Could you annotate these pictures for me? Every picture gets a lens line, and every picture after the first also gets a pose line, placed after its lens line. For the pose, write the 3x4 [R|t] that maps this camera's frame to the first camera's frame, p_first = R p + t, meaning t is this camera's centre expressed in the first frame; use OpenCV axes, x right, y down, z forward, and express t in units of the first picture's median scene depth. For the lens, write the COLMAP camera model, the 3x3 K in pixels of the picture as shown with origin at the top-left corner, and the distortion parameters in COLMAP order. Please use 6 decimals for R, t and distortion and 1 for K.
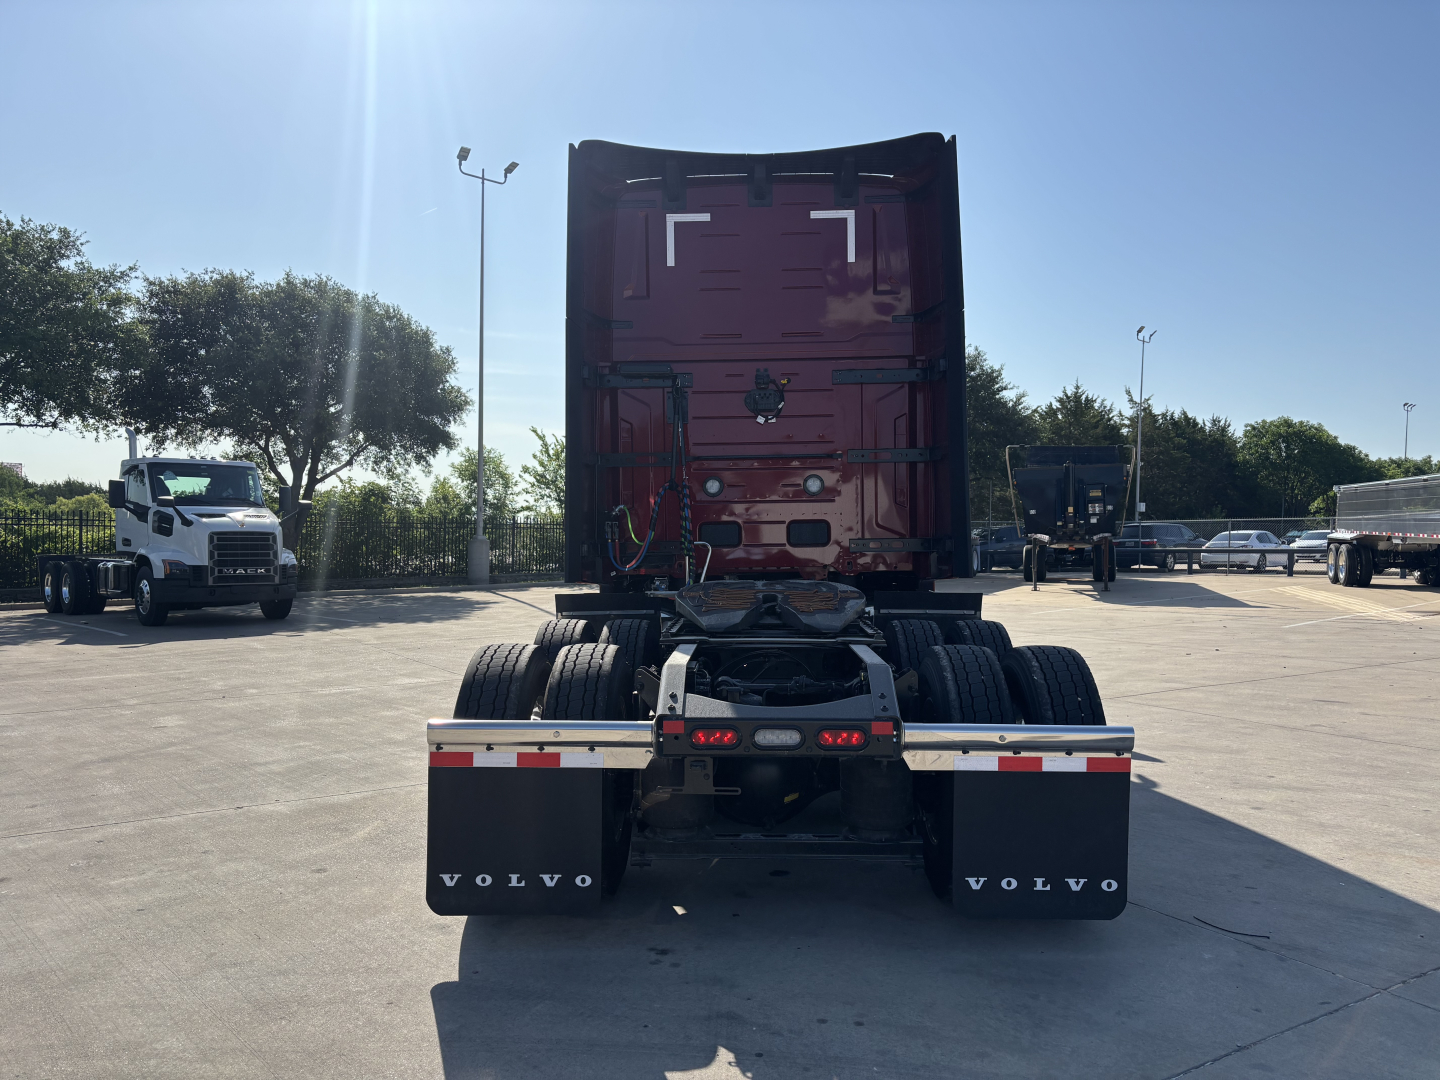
lens RADIAL K [[1076.6, 0, 720.0], [0, 1076.6, 540.0], [0, 0, 1]] dist [0.056349, -0.049452]
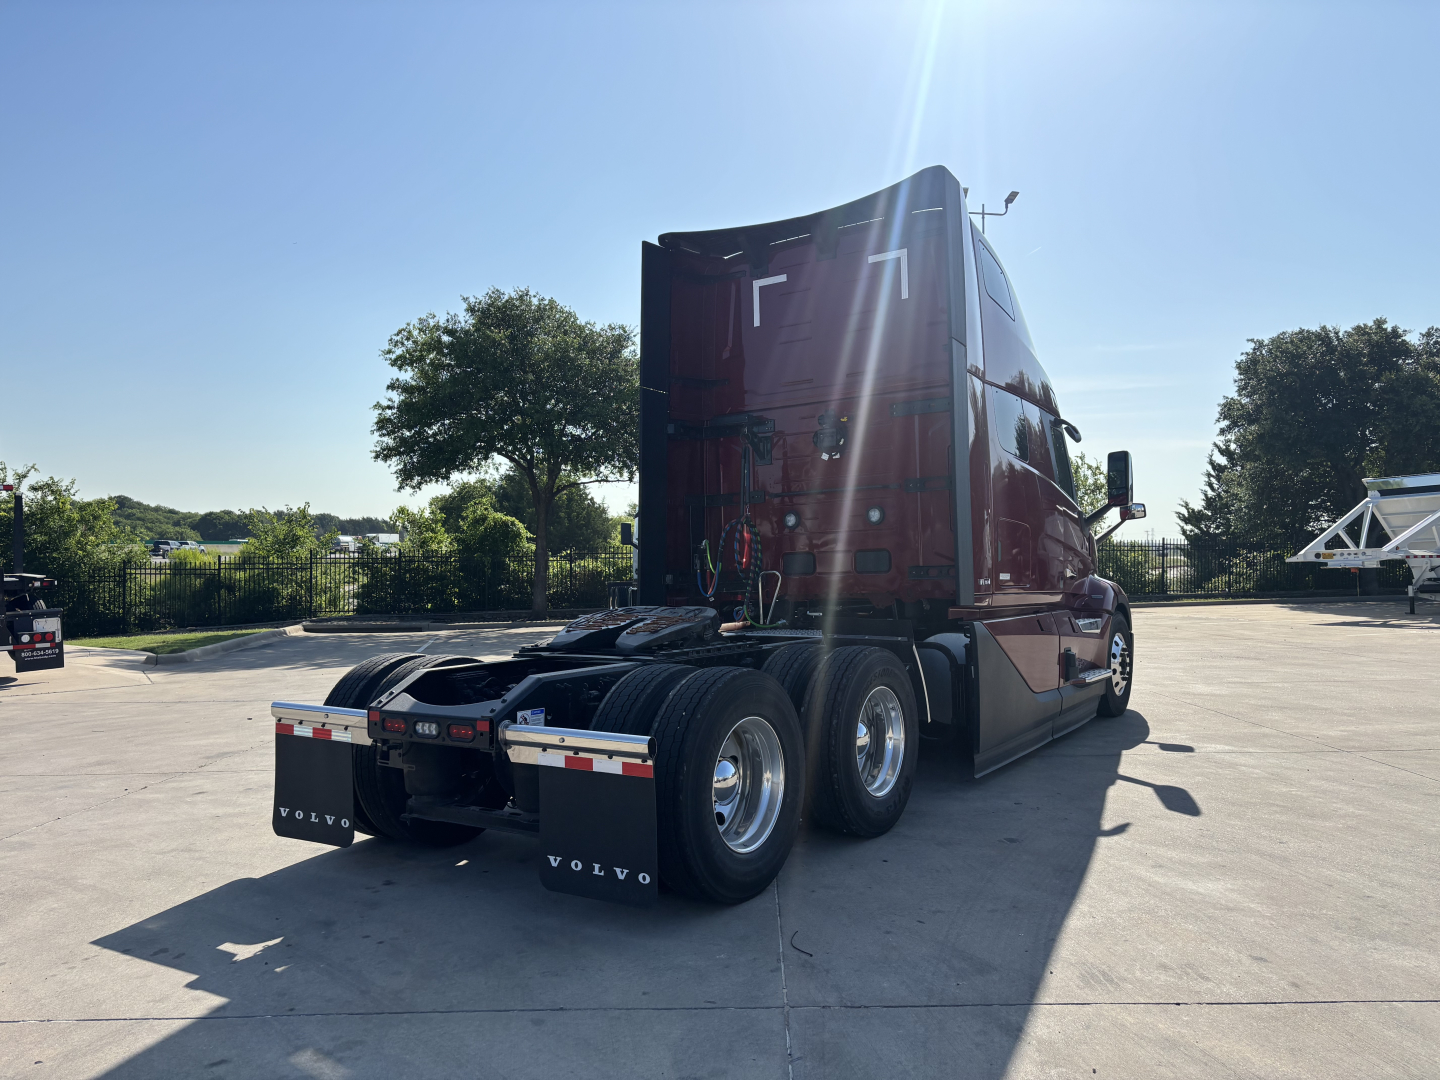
lens RADIAL K [[1080.9, 0, 723.0], [0, 1080.9, 512.6], [0, 0, 1]] dist [0.015132, -0.002825]
pose [[0.844412, -0.040241, -0.534181, 0.976026], [0.015349, 0.998583, -0.050963, -0.004523], [0.535475, 0.034835, 0.843833, 0.070598]]
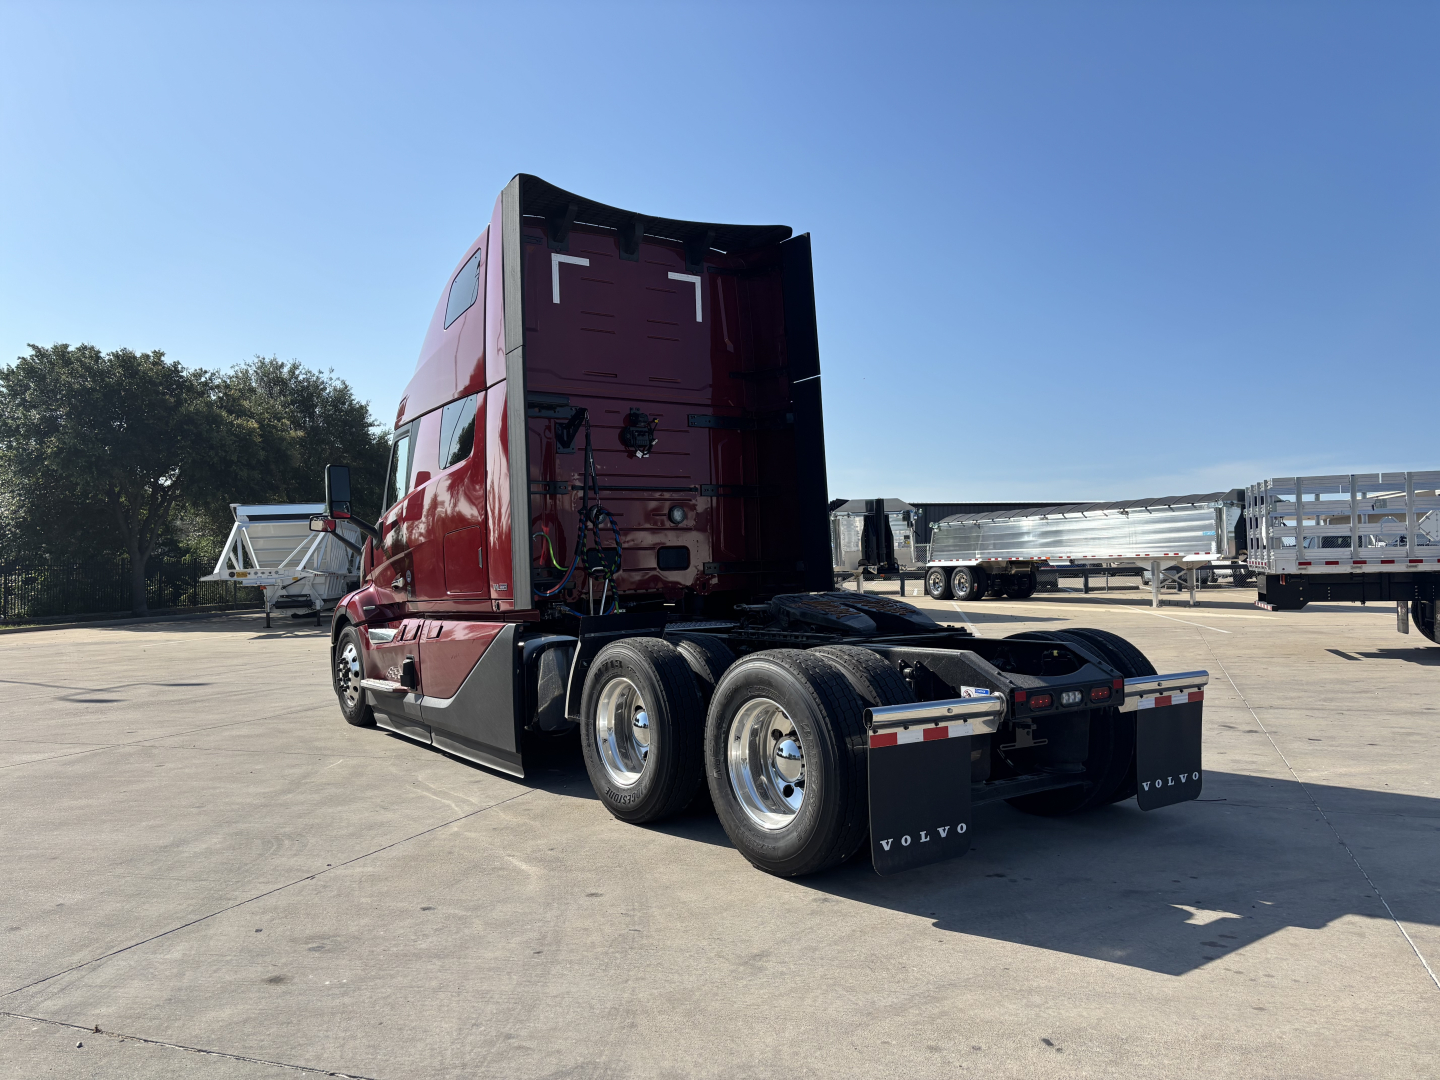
lens RADIAL K [[1076.6, 0, 720.0], [0, 1076.6, 540.0], [0, 0, 1]] dist [0.056349, -0.049452]
pose [[0.798890, 0.000639, 0.601477, -1.027951], [0.020383, 0.999396, -0.028136, 0.013184], [-0.601132, 0.034738, 0.798395, 0.153500]]
